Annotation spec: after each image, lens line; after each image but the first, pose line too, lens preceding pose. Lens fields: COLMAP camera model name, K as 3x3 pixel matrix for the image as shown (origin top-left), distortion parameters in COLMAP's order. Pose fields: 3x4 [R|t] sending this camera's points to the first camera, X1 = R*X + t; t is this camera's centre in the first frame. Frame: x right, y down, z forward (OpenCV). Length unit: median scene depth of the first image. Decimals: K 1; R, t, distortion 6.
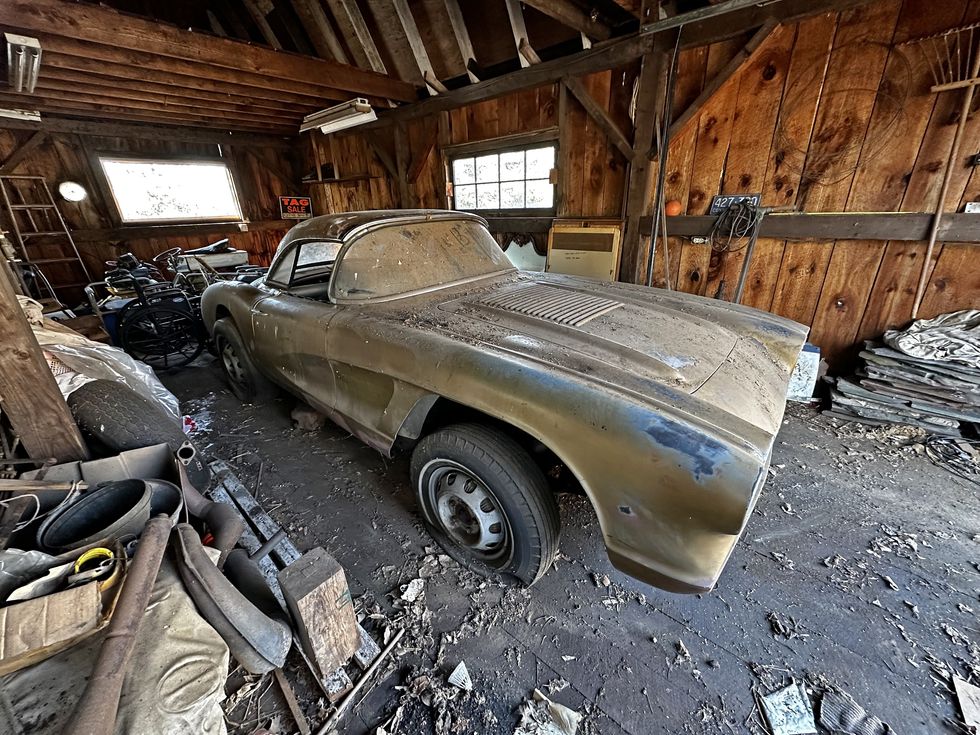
lens RADIAL K [[390.3, 0, 491.2], [0, 390.3, 364.6], [0, 0, 1]] dist [0.000949, -0.000248]
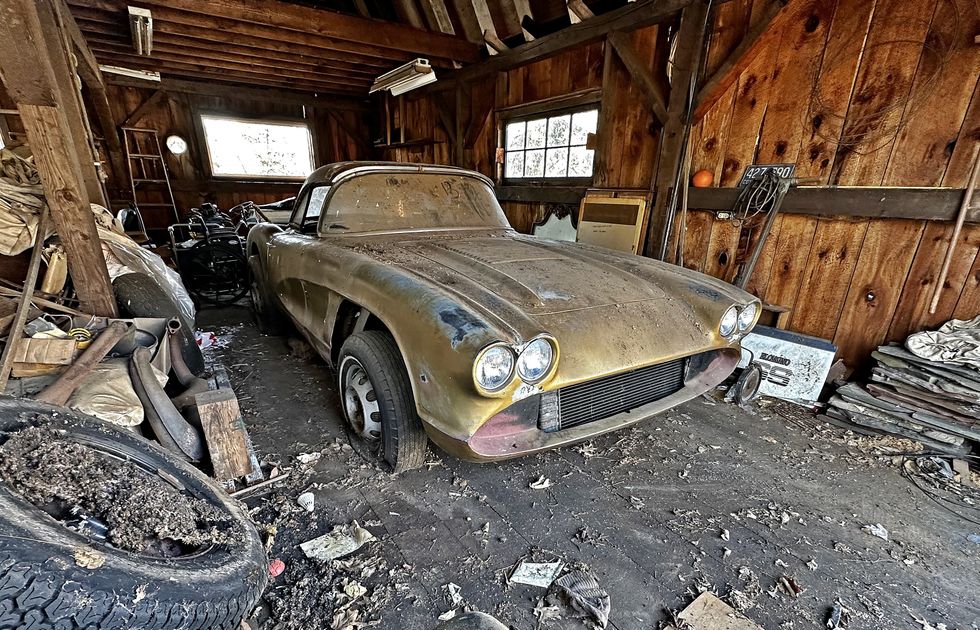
lens RADIAL K [[466.5, 0, 492.8], [0, 466.5, 385.4], [0, 0, 1]] dist [0.002734, -0.001197]
pose [[0.963546, 0.148776, -0.222363, 0.317230], [-0.147231, 0.988820, 0.023603, 0.115785], [0.223389, 0.009996, 0.974678, -0.147714]]
